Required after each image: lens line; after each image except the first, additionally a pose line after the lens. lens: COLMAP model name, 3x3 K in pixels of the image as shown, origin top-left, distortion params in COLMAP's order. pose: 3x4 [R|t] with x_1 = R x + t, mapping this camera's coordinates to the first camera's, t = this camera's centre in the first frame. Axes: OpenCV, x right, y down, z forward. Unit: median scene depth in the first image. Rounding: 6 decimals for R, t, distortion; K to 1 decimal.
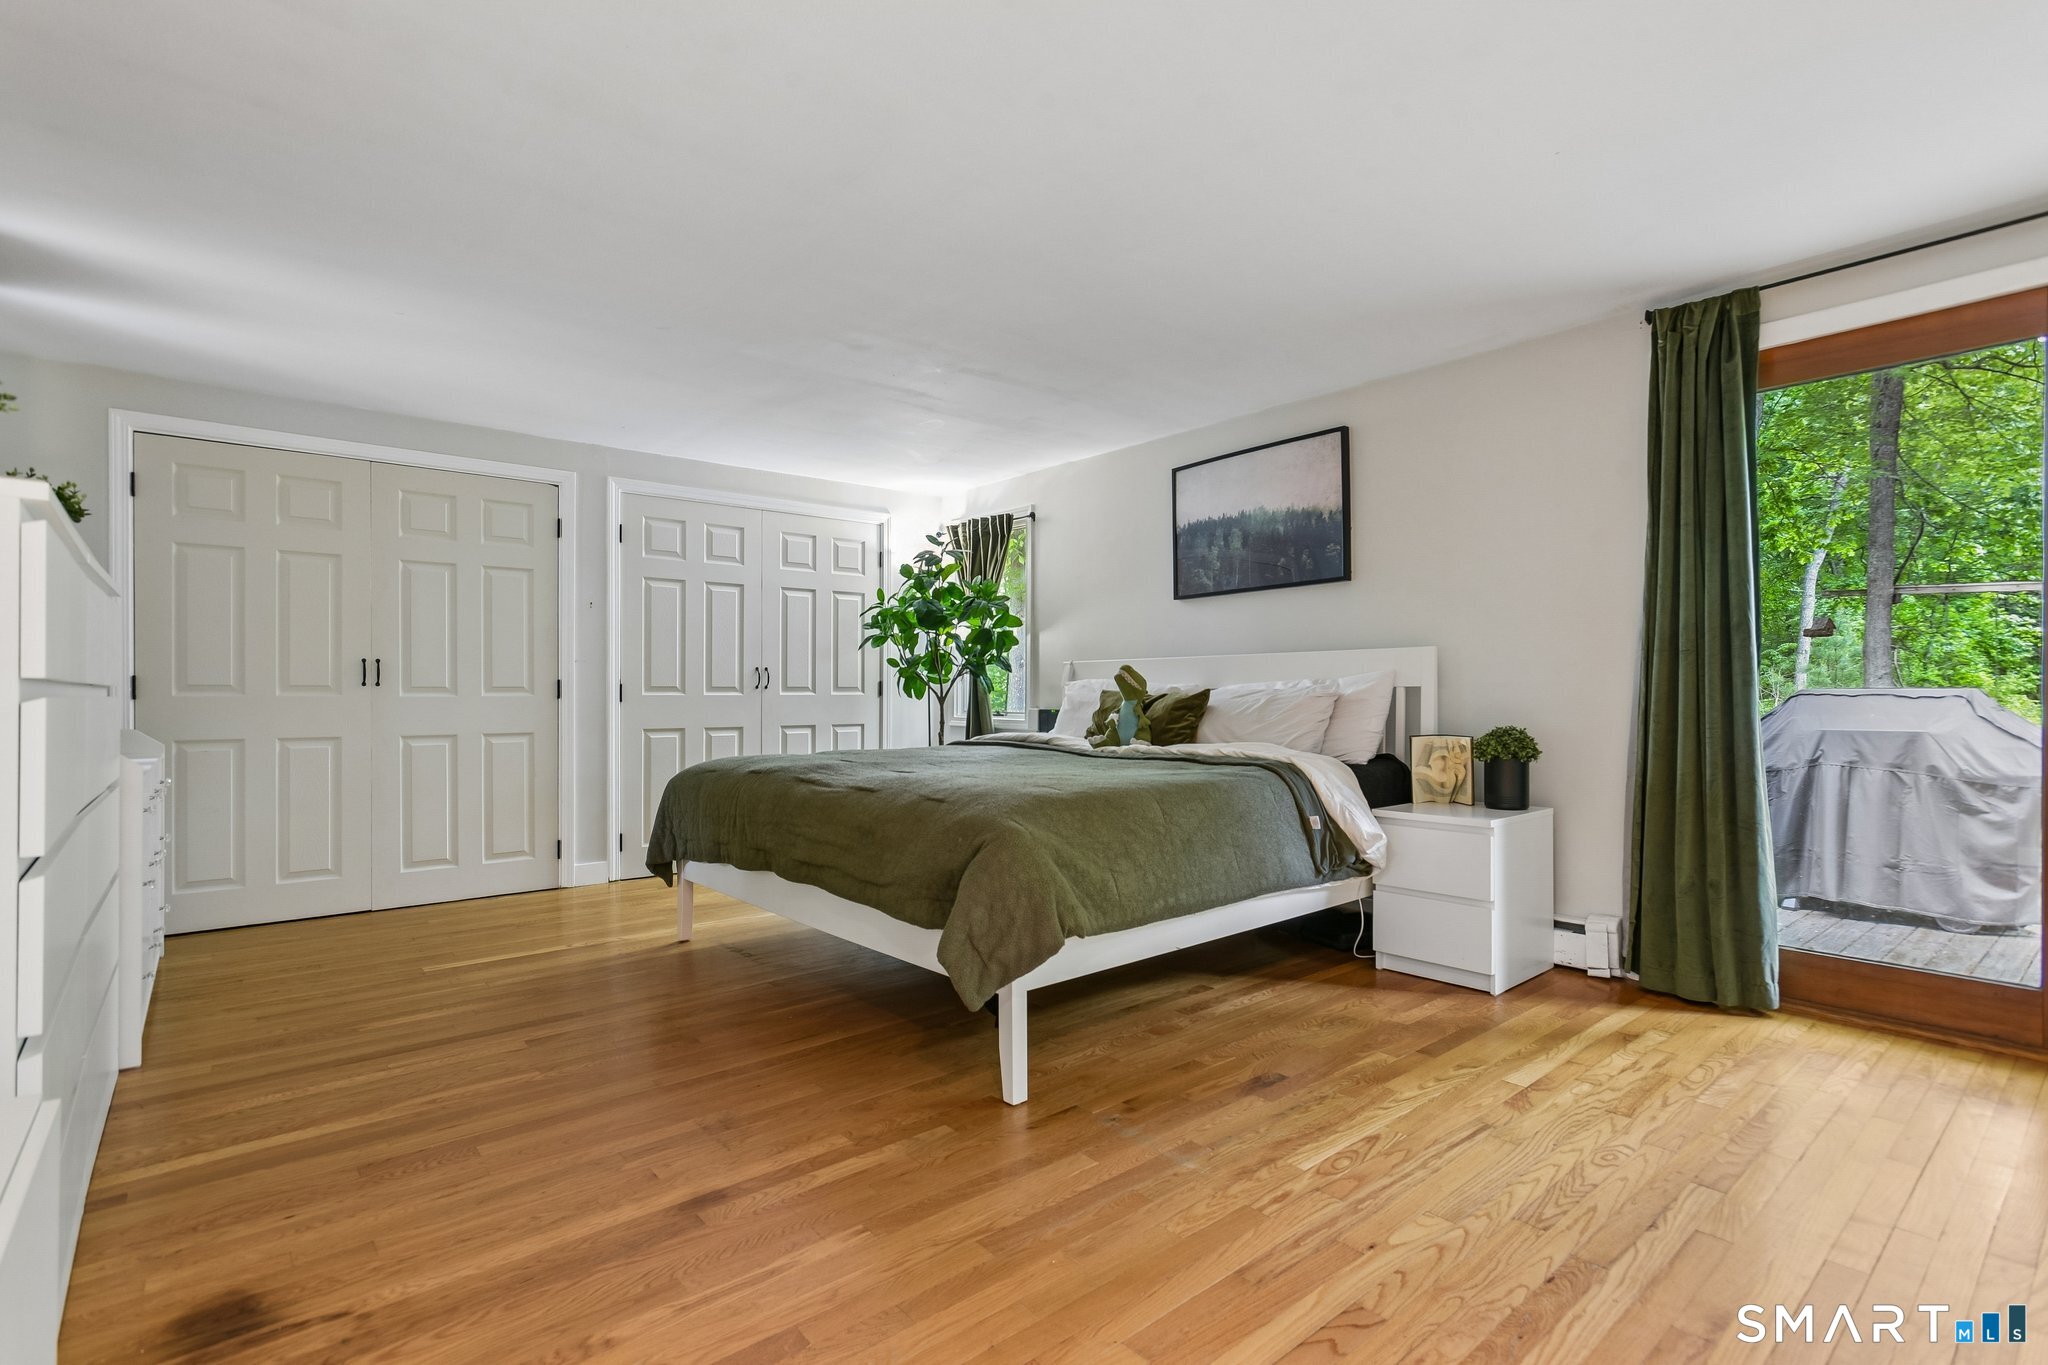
lens RADIAL K [[978.6, 0, 1038.4], [0, 978.6, 685.7], [0, 0, 1]] dist [-0.005119, 0.002732]
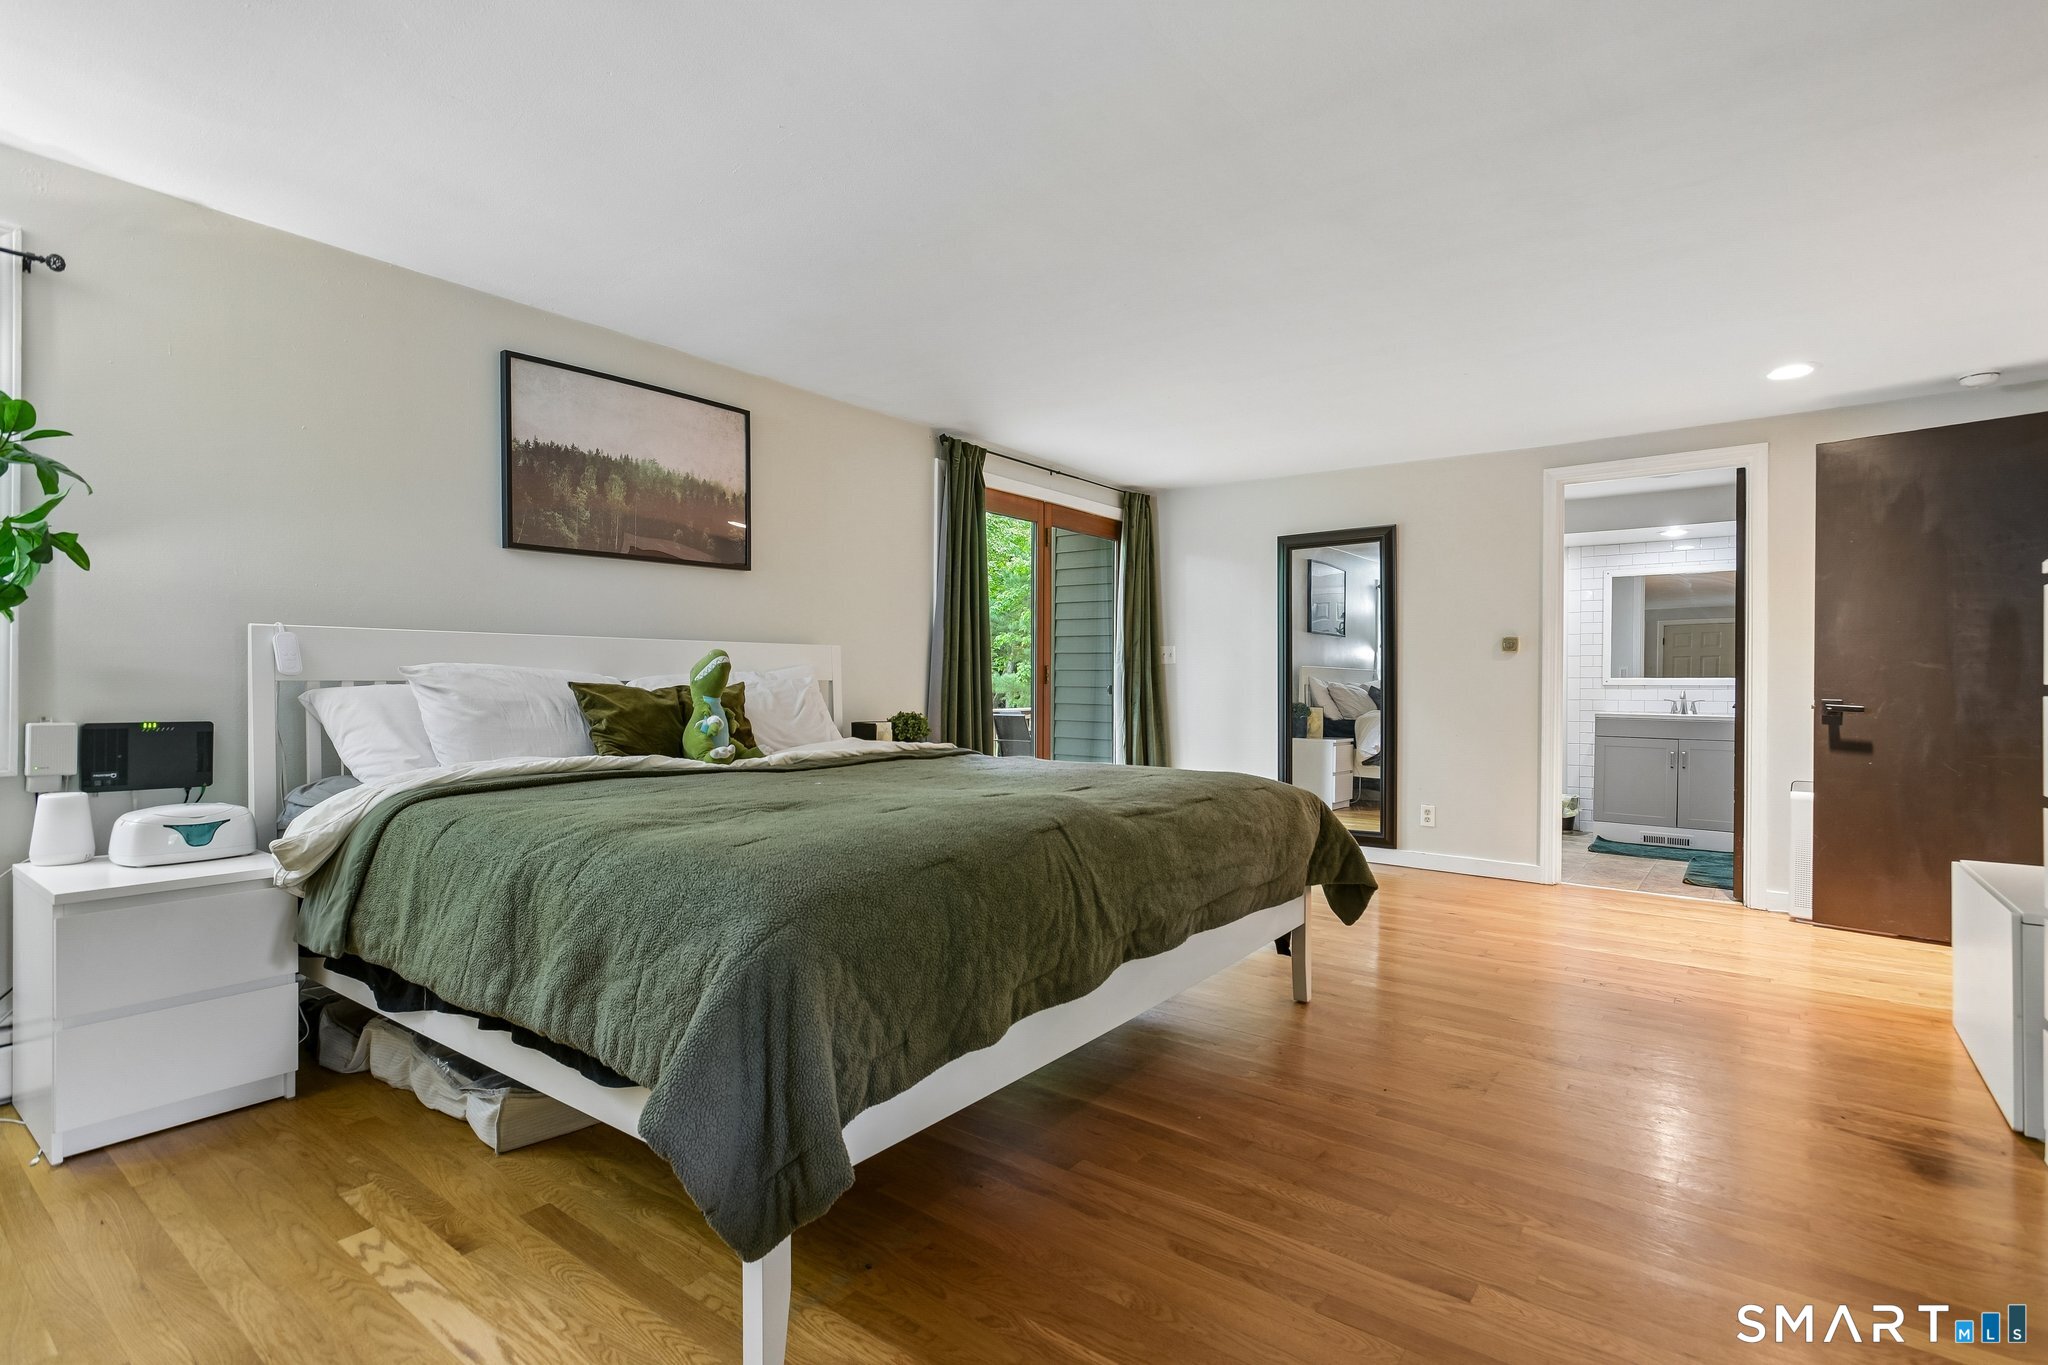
lens RADIAL K [[978.6, 0, 1032.5], [0, 978.6, 684.9], [0, 0, 1]] dist [-0.005119, 0.002732]
pose [[-0.219574, -0.004817, 0.975584, -0.659555], [-0.007840, 0.999964, 0.003173, 0.001306], [-0.975564, -0.006952, -0.219604, 0.886110]]
